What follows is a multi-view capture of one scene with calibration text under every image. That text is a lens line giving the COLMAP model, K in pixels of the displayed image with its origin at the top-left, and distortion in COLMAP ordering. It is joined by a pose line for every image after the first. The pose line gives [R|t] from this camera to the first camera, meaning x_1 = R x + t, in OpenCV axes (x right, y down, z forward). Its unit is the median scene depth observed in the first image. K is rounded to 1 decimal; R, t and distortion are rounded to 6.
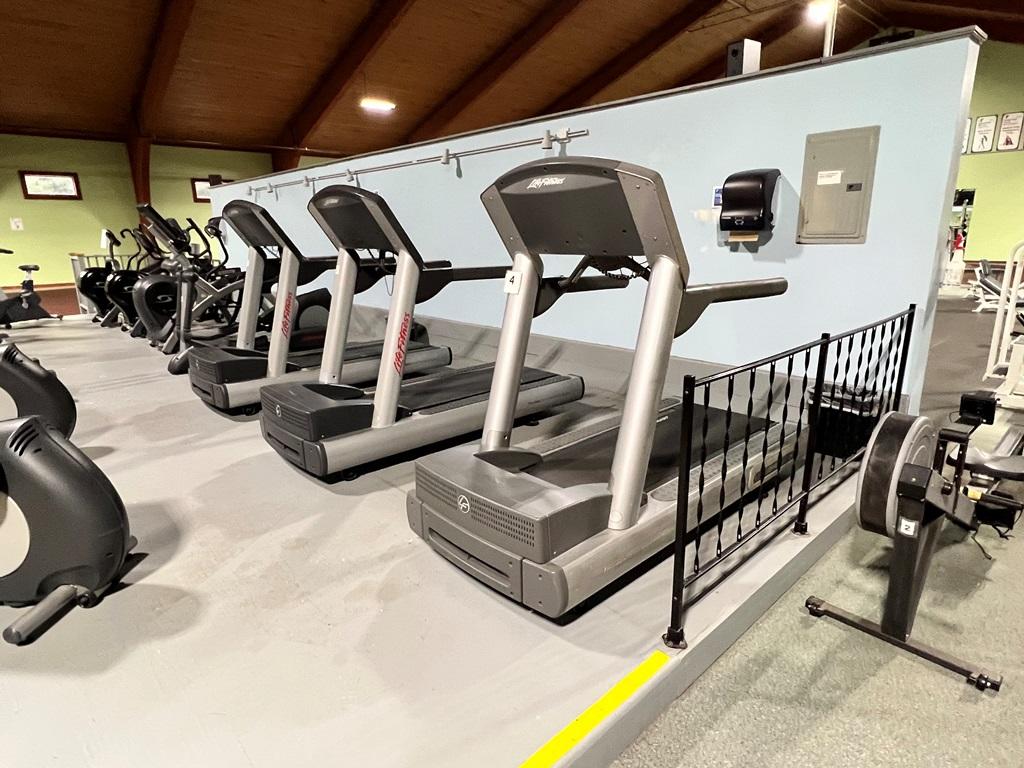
lens RADIAL K [[578.4, 0, 512.0], [0, 578.4, 384.0], [0, 0, 1]] dist [0.001016, -0.000518]
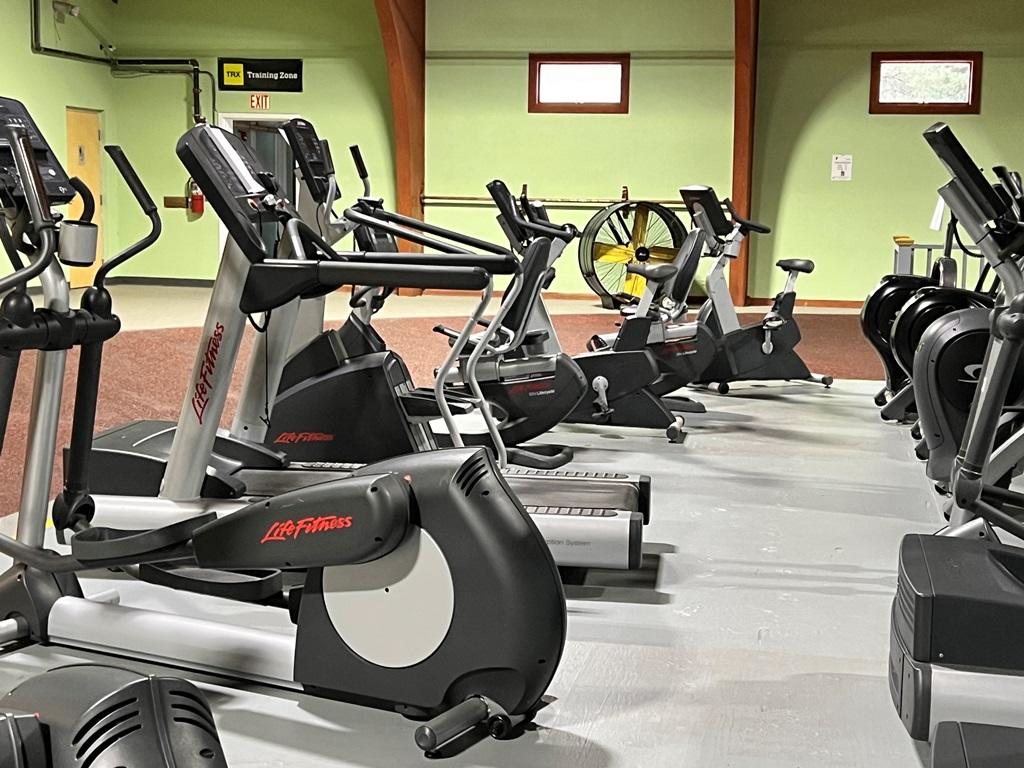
lens RADIAL K [[1594.7, 0, 512.0], [0, 1594.7, 384.0], [0, 0, 1]] dist [0.107667, -0.083217]
pose [[0.587582, 0.127021, -0.799133, 0.029310], [-0.238014, 0.971042, -0.020660, -0.038005], [0.773367, 0.202344, 0.600799, 0.124023]]
